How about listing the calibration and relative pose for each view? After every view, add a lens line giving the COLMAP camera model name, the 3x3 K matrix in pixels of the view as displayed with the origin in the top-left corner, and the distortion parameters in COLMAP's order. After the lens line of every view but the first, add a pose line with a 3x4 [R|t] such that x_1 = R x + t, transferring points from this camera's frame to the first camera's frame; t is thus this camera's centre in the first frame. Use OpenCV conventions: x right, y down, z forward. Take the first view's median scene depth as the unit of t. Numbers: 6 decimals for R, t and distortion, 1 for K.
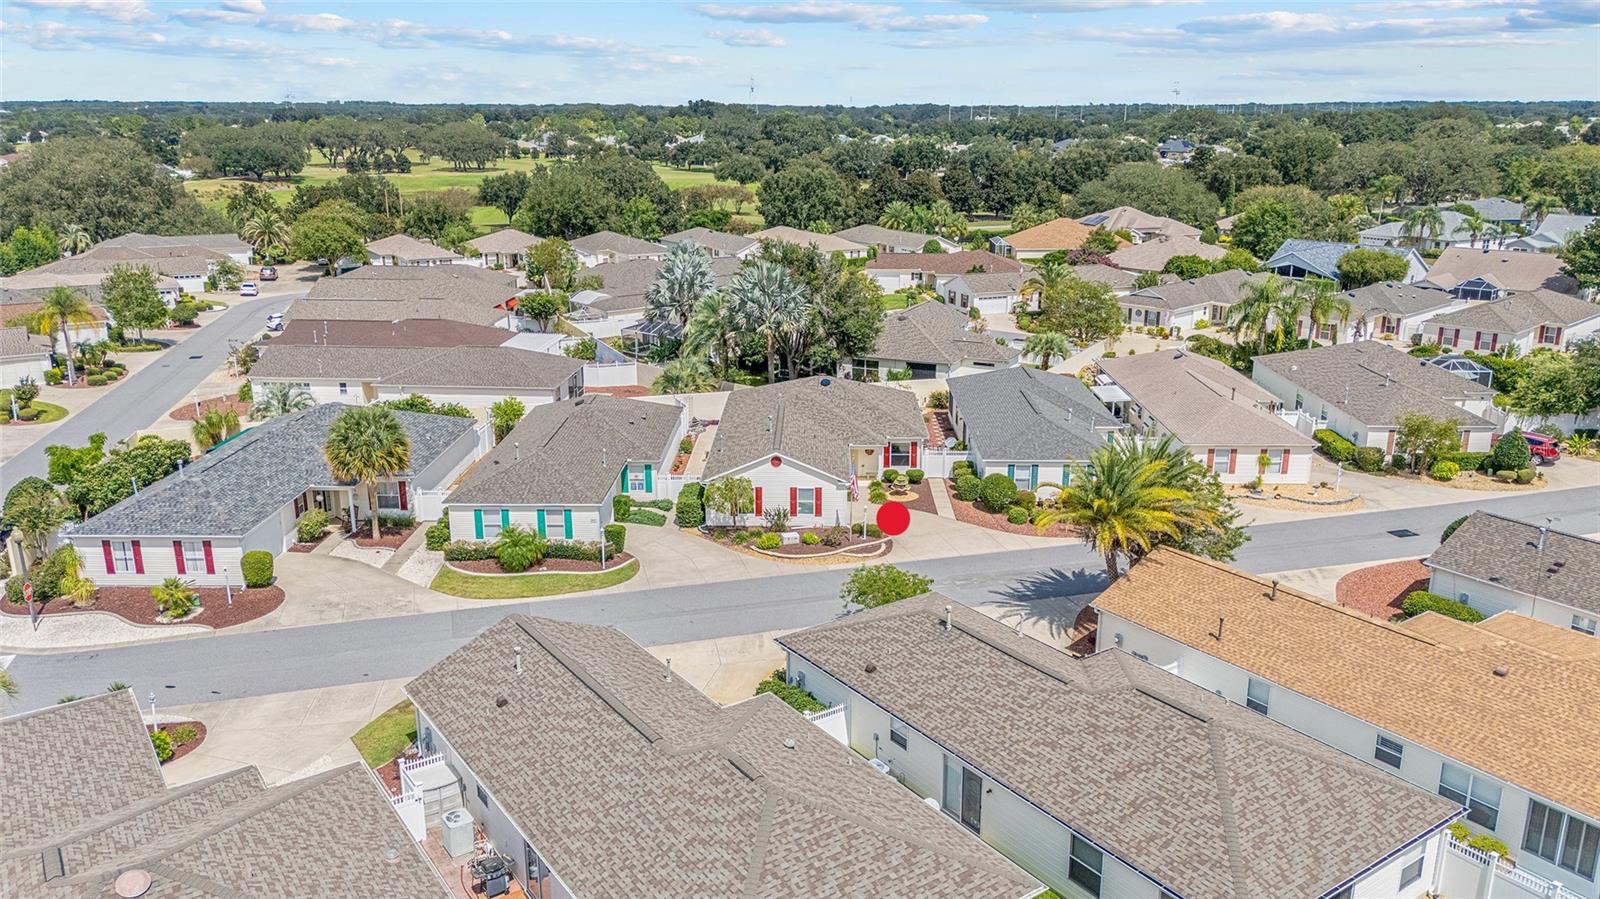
lens RADIAL K [[1205.6, 0, 800.0], [0, 1205.6, 449.5], [0, 0, 1]] dist [0.106189, -0.138996]
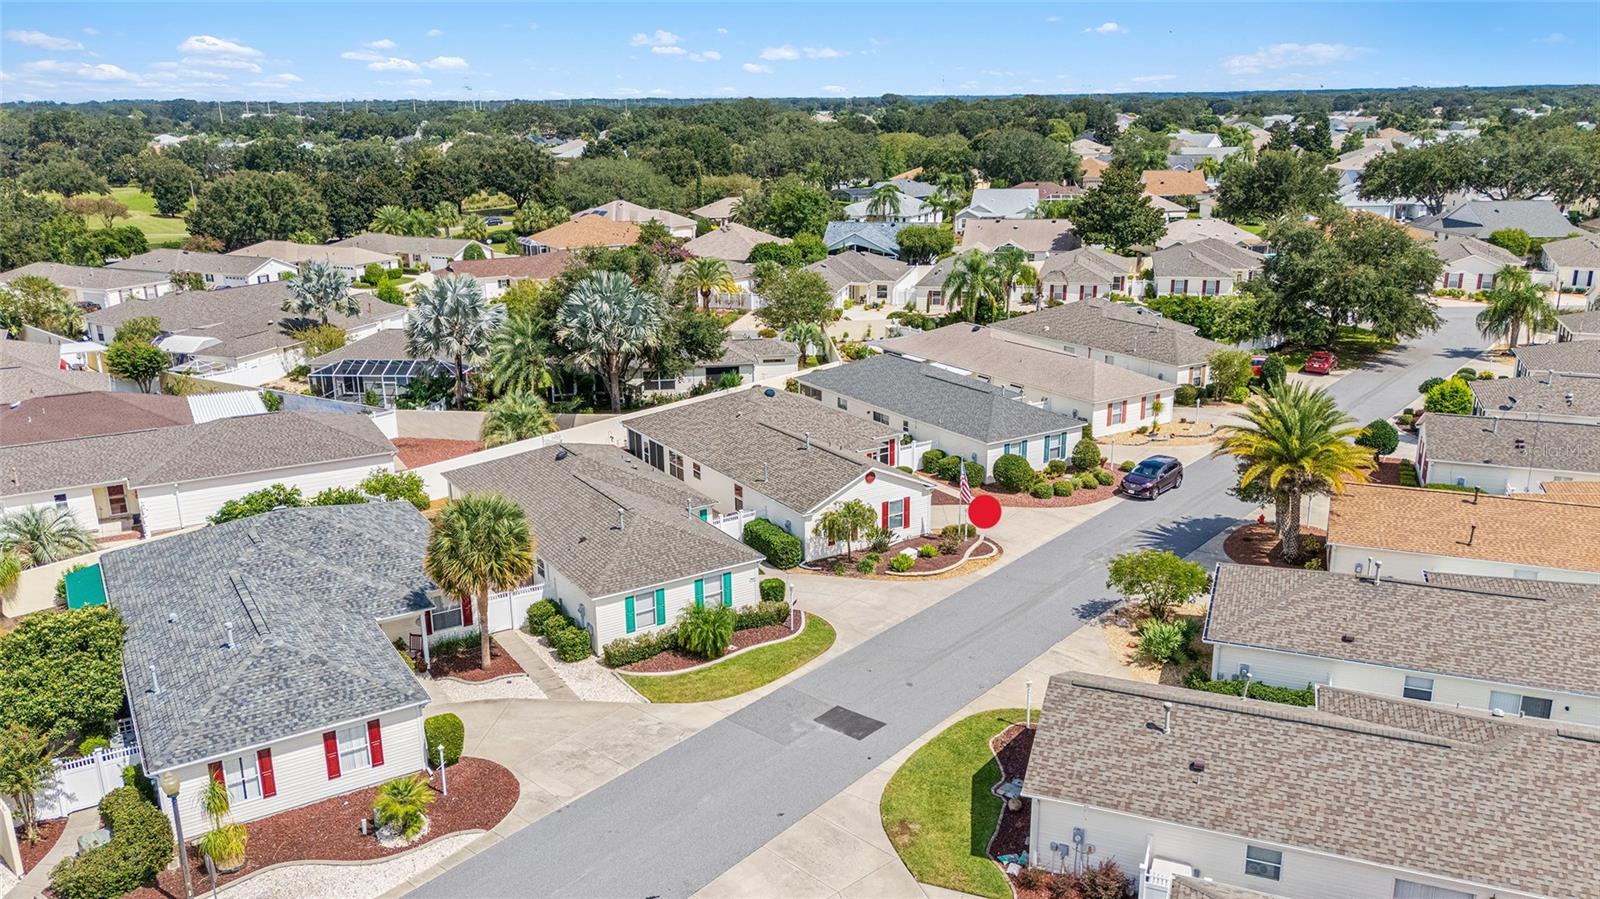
lens RADIAL K [[1205.6, 0, 800.0], [0, 1205.6, 449.5], [0, 0, 1]] dist [0.106189, -0.138996]
pose [[0.836869, -0.161469, 0.523047, -0.542497], [0.160177, 0.985917, 0.048079, -0.064345], [-0.523444, 0.043544, 0.850947, 0.232788]]
